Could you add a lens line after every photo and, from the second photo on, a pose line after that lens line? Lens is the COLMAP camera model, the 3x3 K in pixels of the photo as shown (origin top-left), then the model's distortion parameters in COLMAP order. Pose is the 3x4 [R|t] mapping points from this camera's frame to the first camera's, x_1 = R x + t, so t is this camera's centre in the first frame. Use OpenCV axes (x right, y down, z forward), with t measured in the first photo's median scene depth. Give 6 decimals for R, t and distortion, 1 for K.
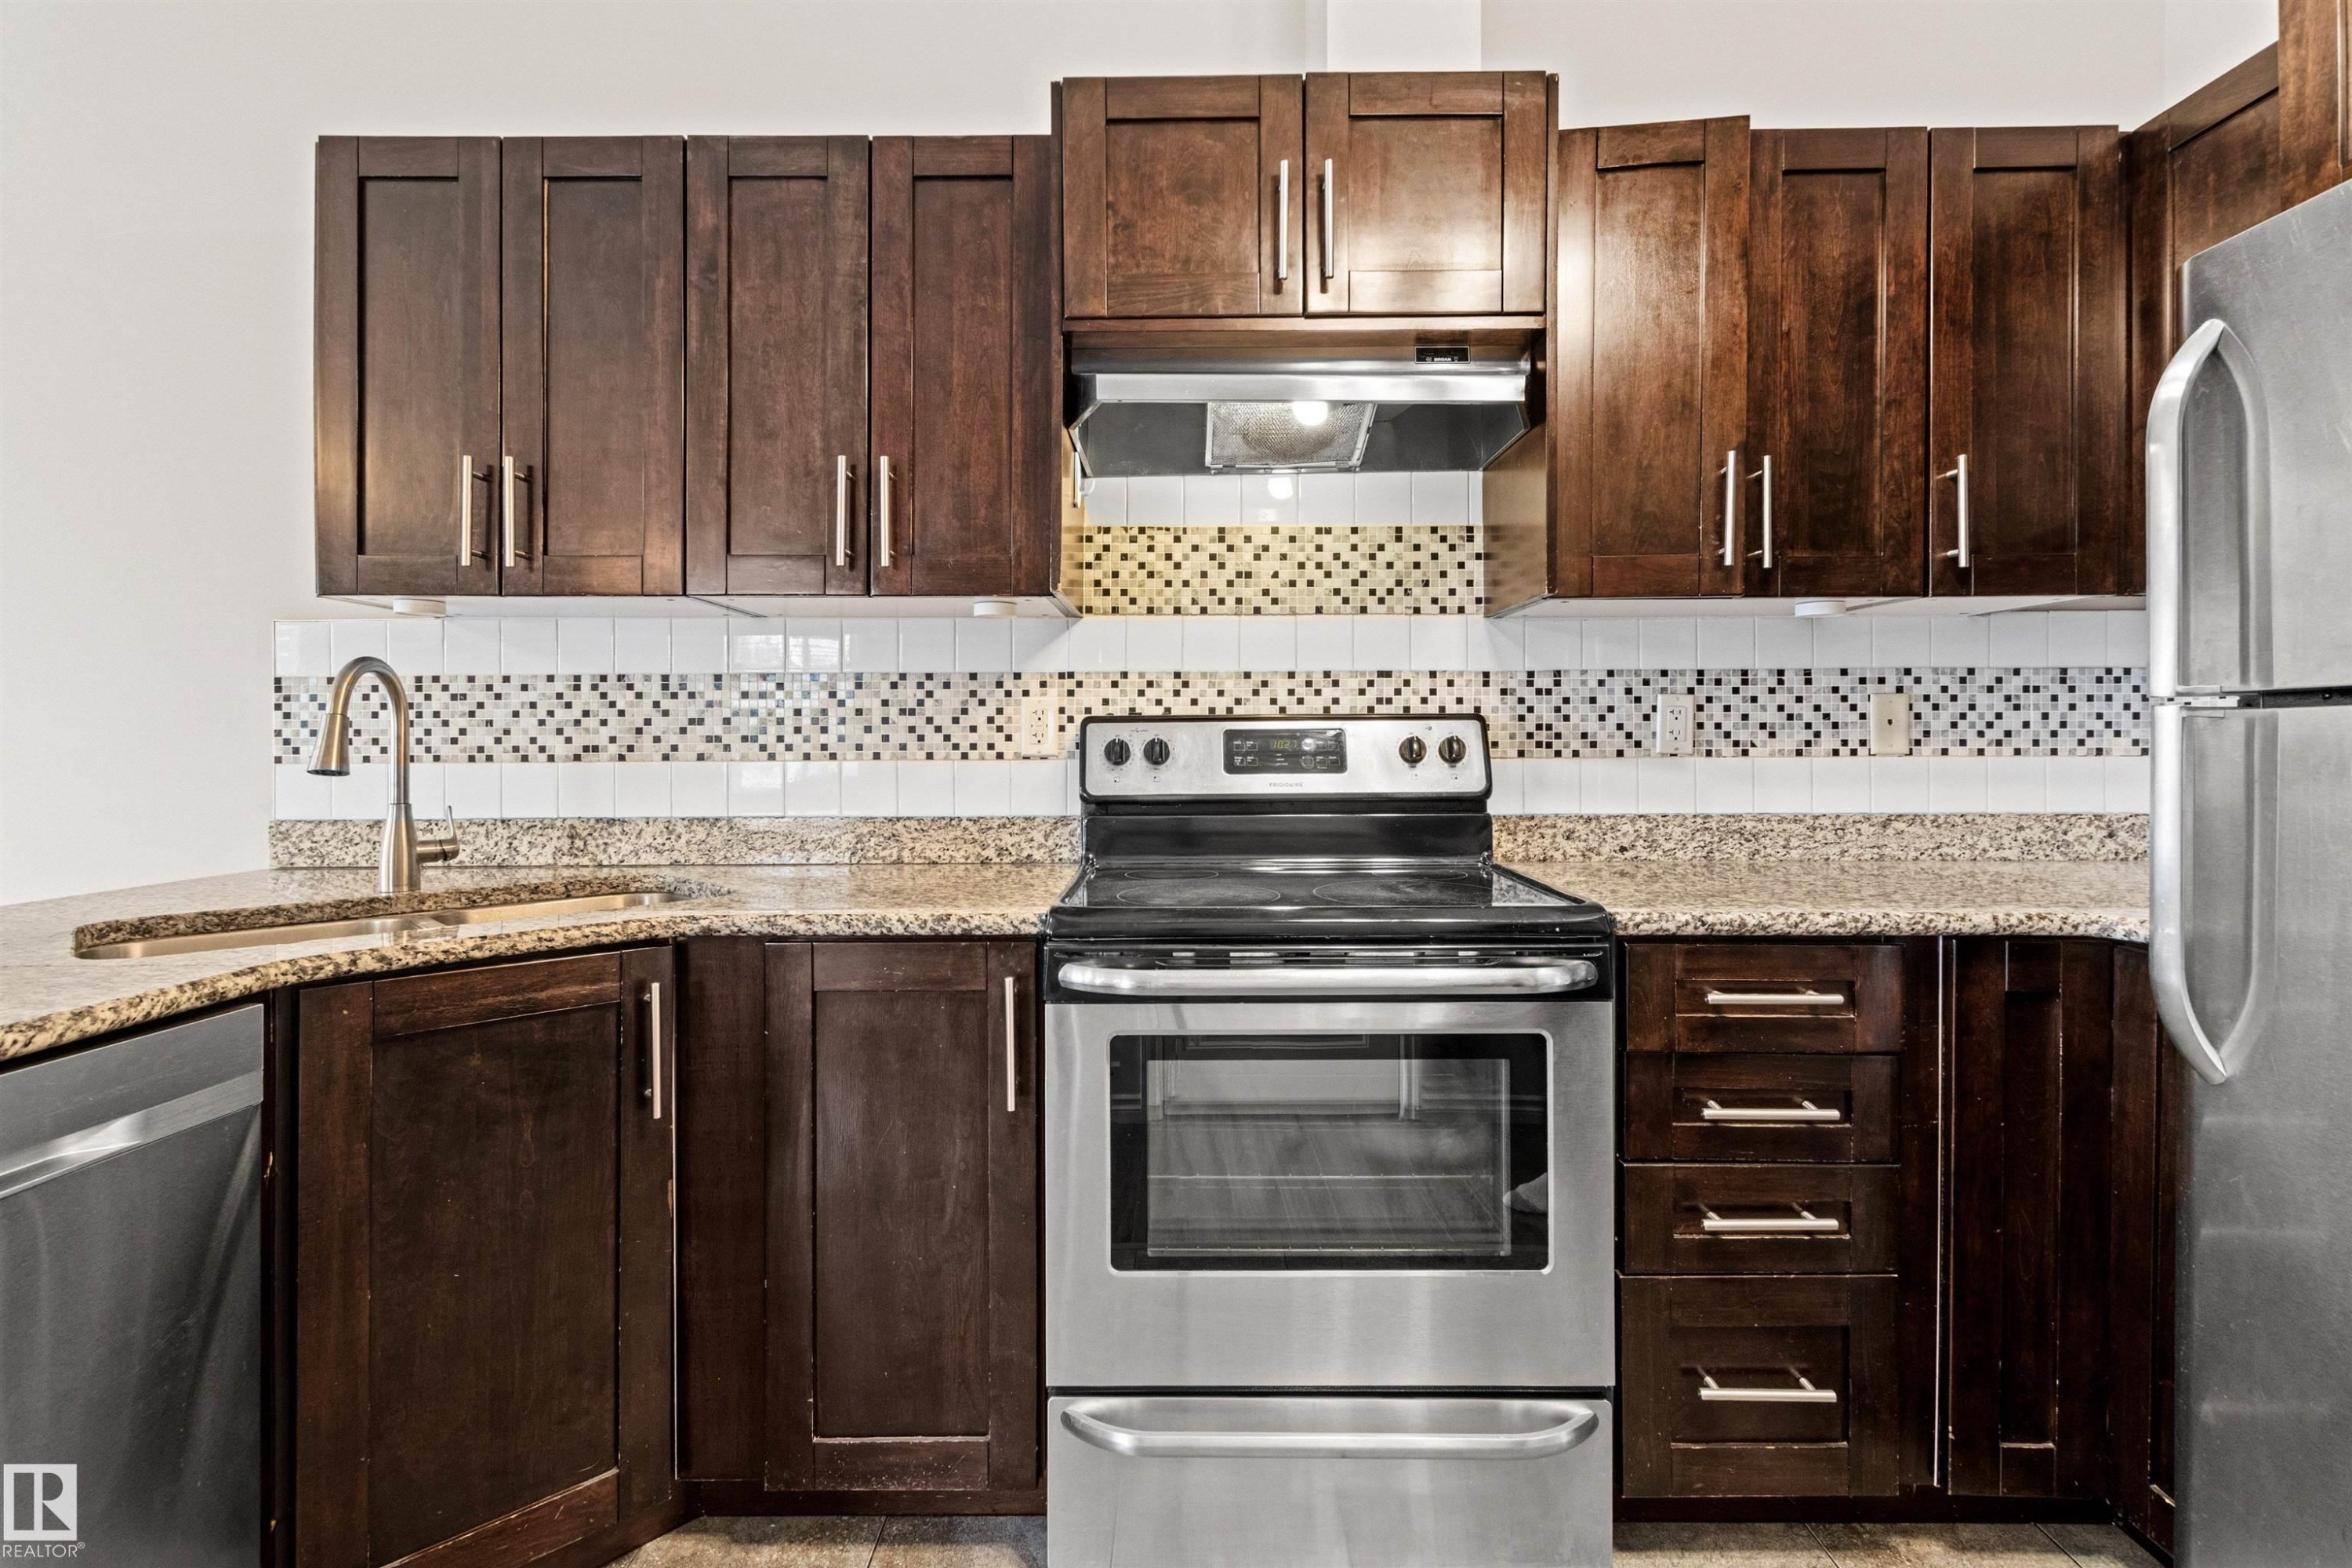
lens RADIAL K [[1090.0, 0, 1164.6], [0, 1090.0, 737.6], [0, 0, 1]] dist [0.007658, -0.000699]
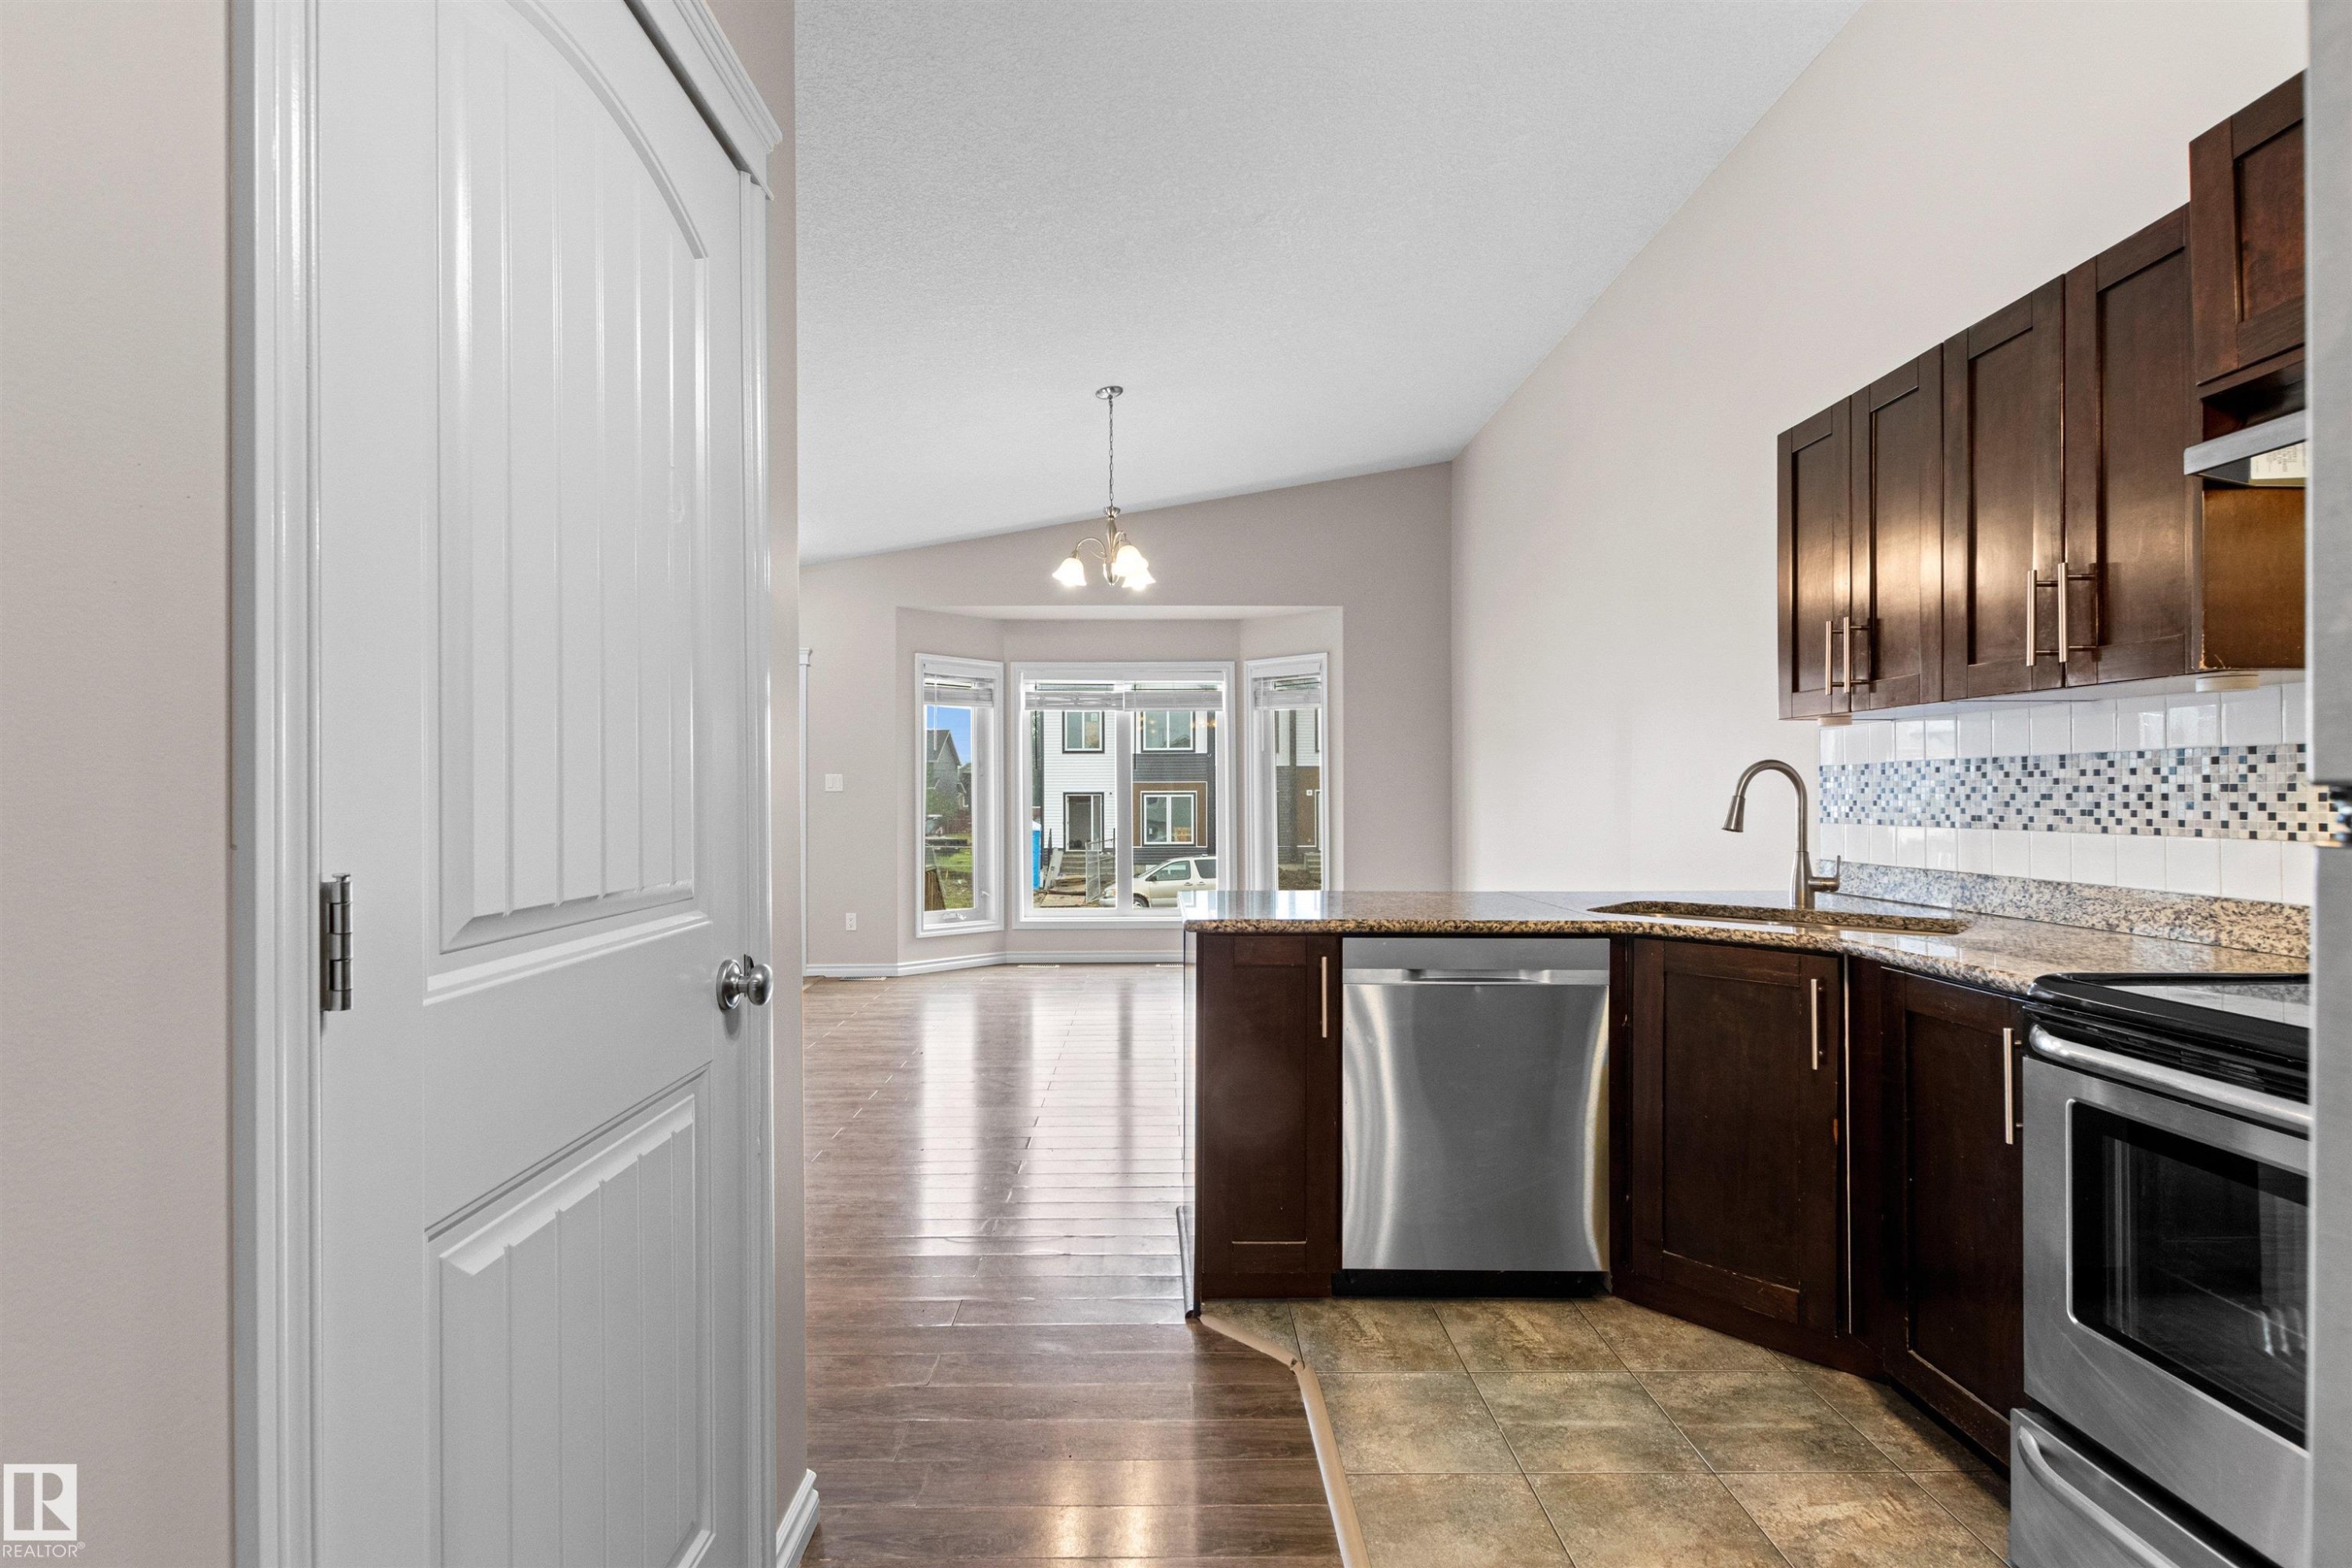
lens RADIAL K [[1084.0, 0, 1175.2], [0, 1084.0, 793.1], [0, 0, 1]] dist [0.000506, 0.000127]
pose [[0.026498, 0.002576, -0.999646, 0.685074], [0.007156, 0.999971, 0.002766, -0.028171], [0.999623, -0.007226, 0.026479, 0.057037]]
